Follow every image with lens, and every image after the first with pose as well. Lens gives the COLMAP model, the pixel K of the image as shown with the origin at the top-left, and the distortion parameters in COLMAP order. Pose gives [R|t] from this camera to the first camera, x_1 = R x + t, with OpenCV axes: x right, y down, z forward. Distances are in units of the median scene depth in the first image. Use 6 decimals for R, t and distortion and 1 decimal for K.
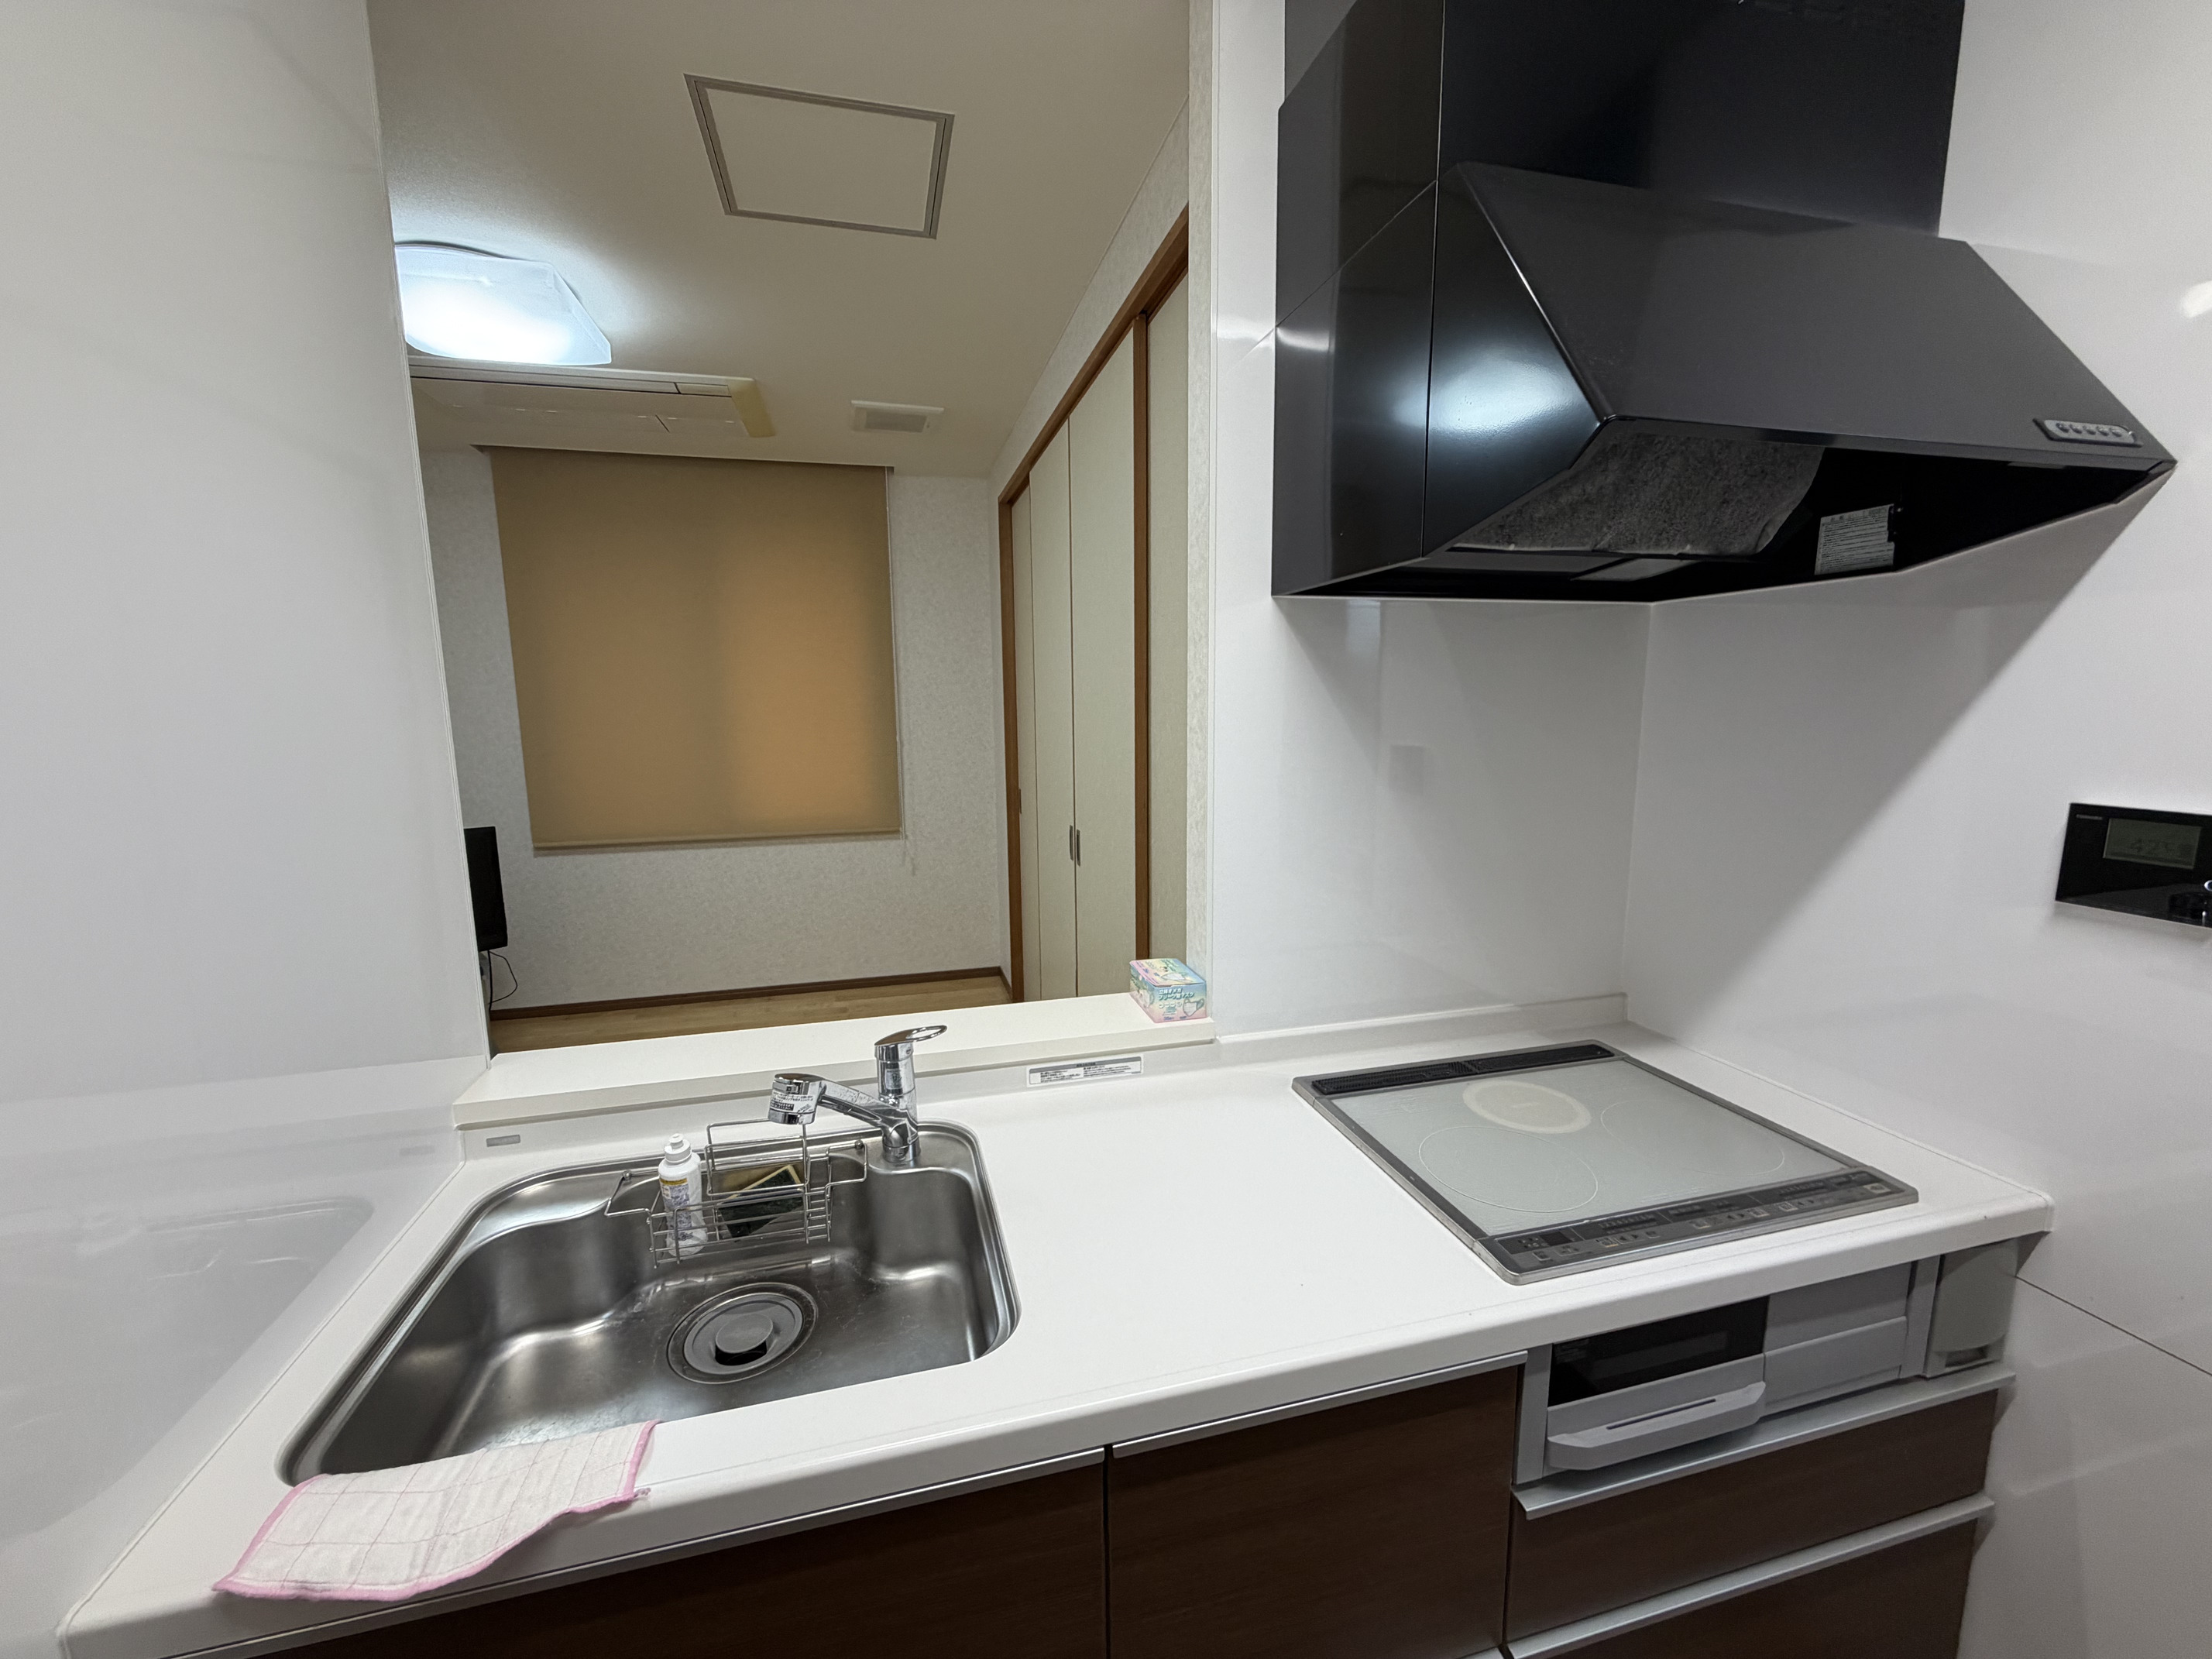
lens RADIAL K [[879.7, 0, 1090.7], [0, 879.7, 835.3], [0, 0, 1]] dist [-0.001381, -0.000147]
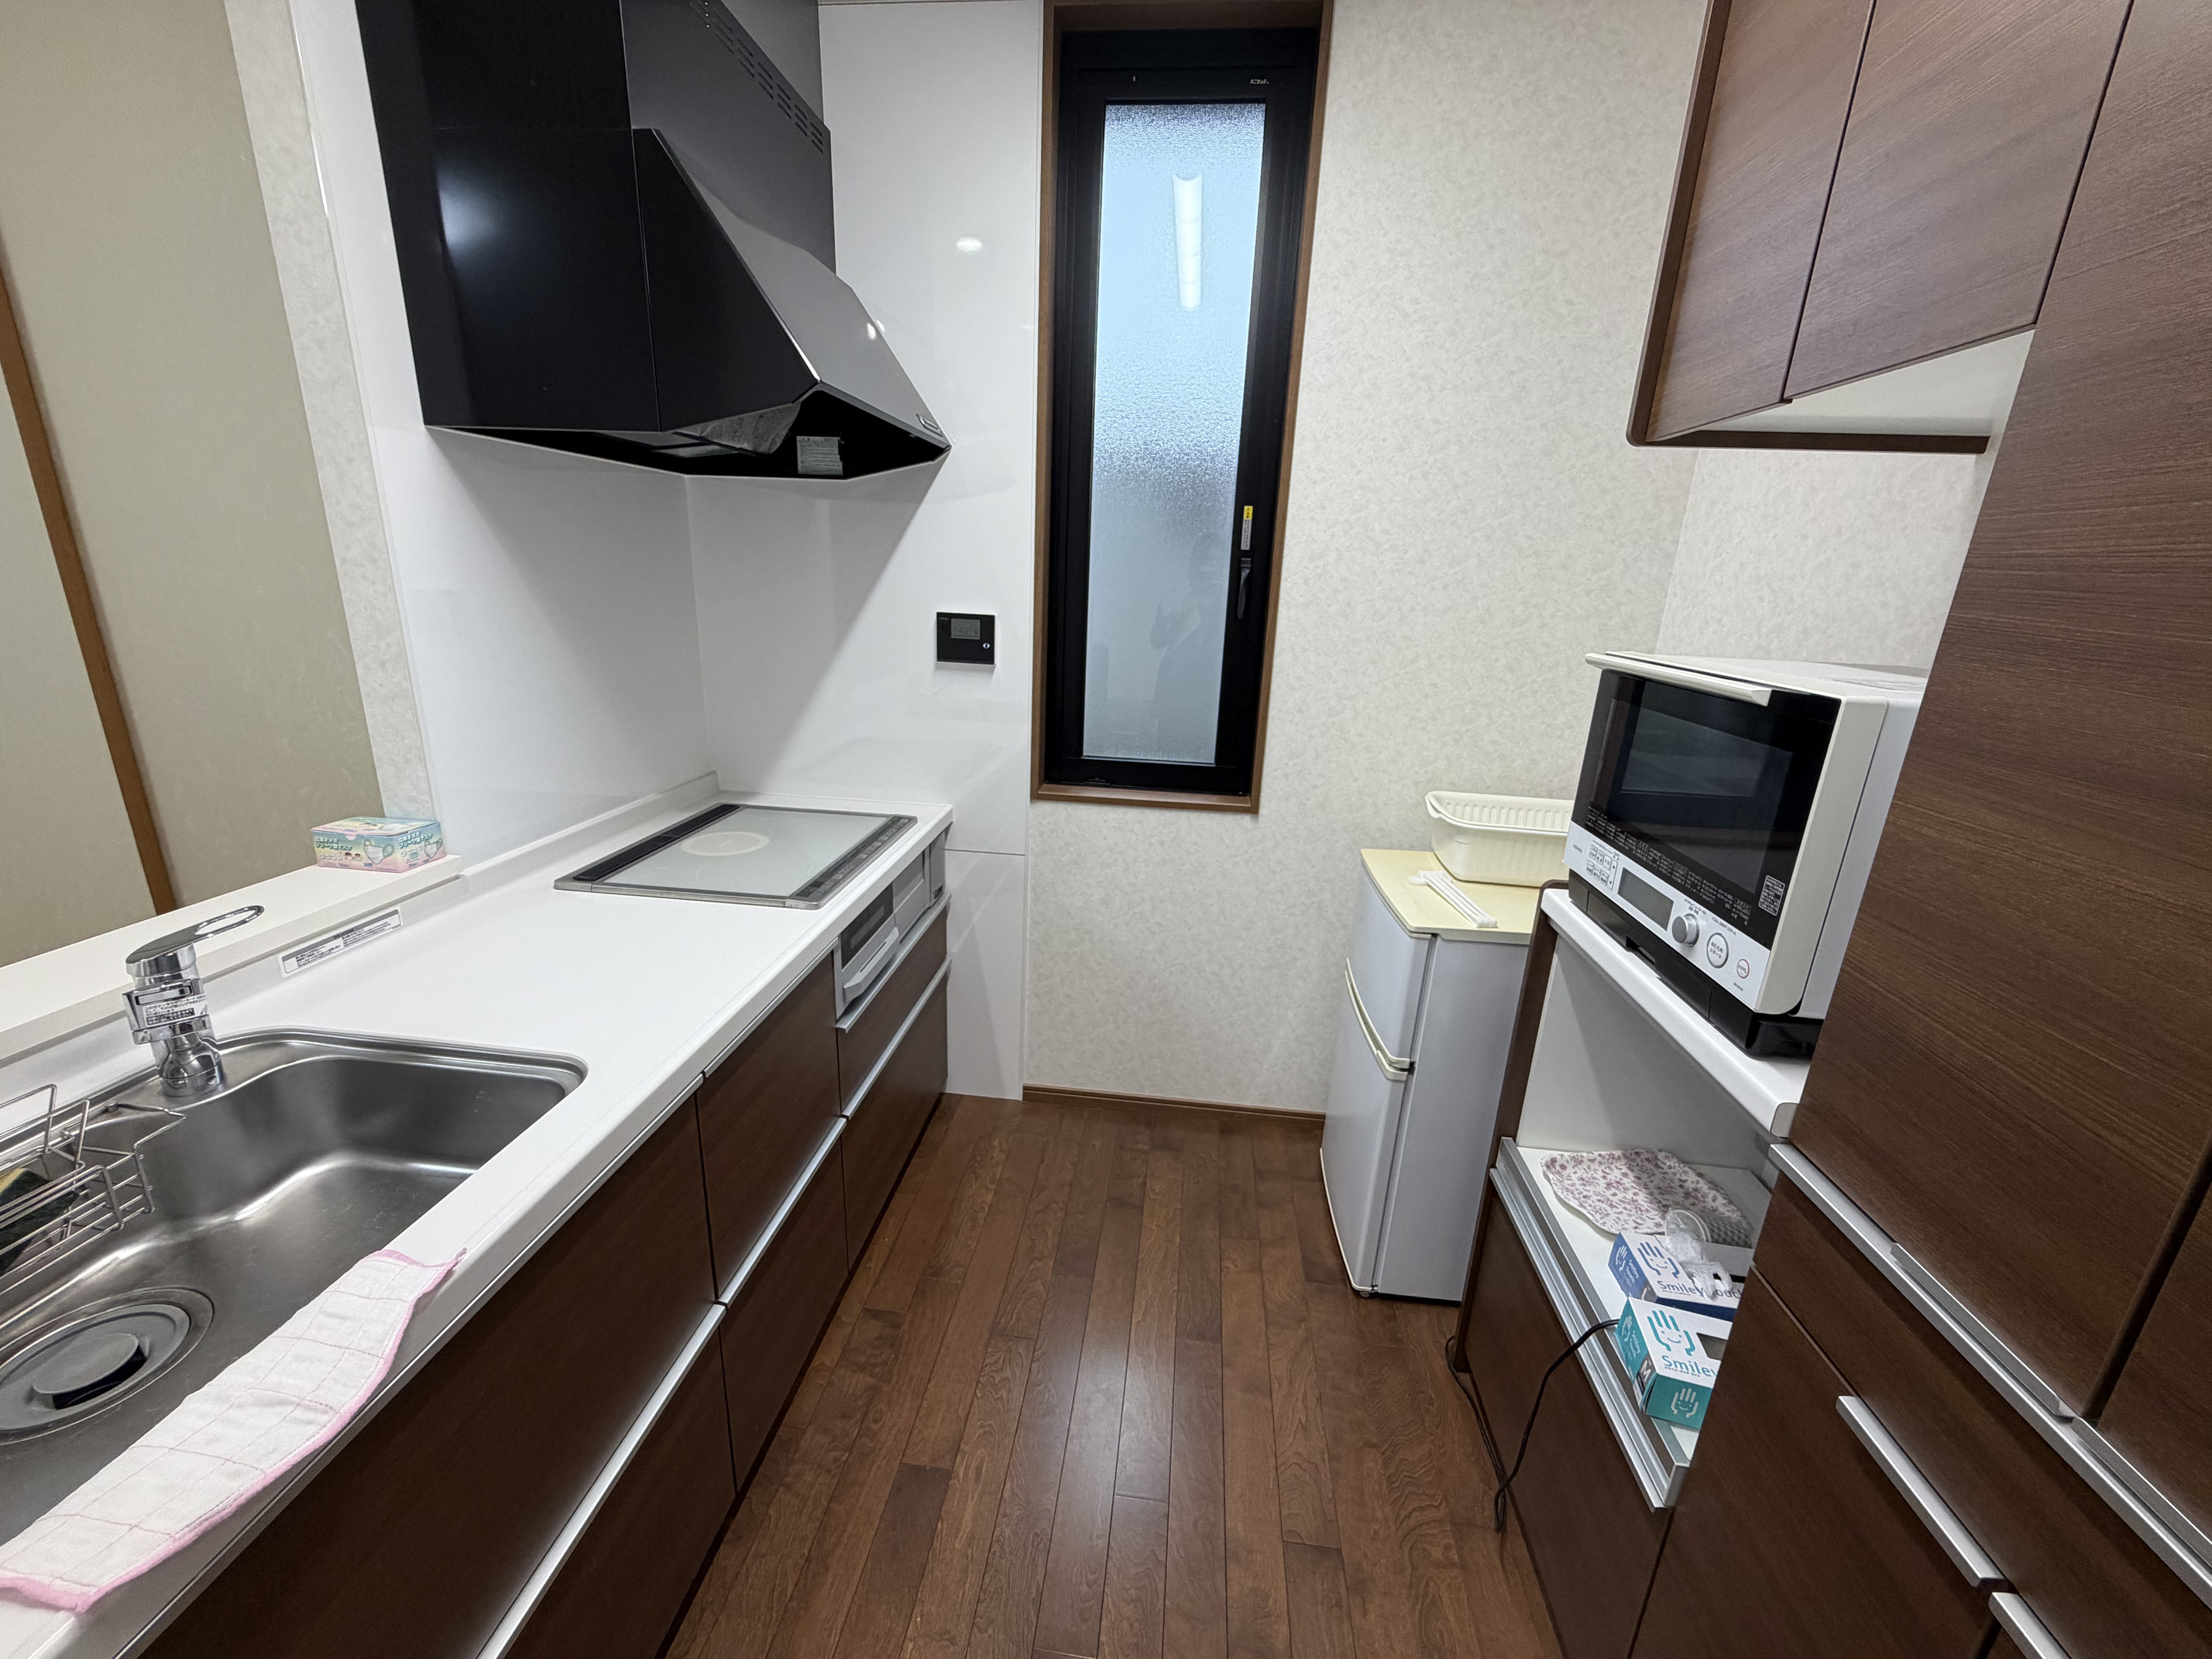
lens RADIAL K [[879.7, 0, 1090.7], [0, 879.7, 835.3], [0, 0, 1]] dist [-0.001381, -0.000147]
pose [[0.361675, -0.244749, 0.899605, -0.629698], [0.100973, 0.969534, 0.223179, 0.040307], [-0.926820, 0.010118, 0.375369, -0.090346]]
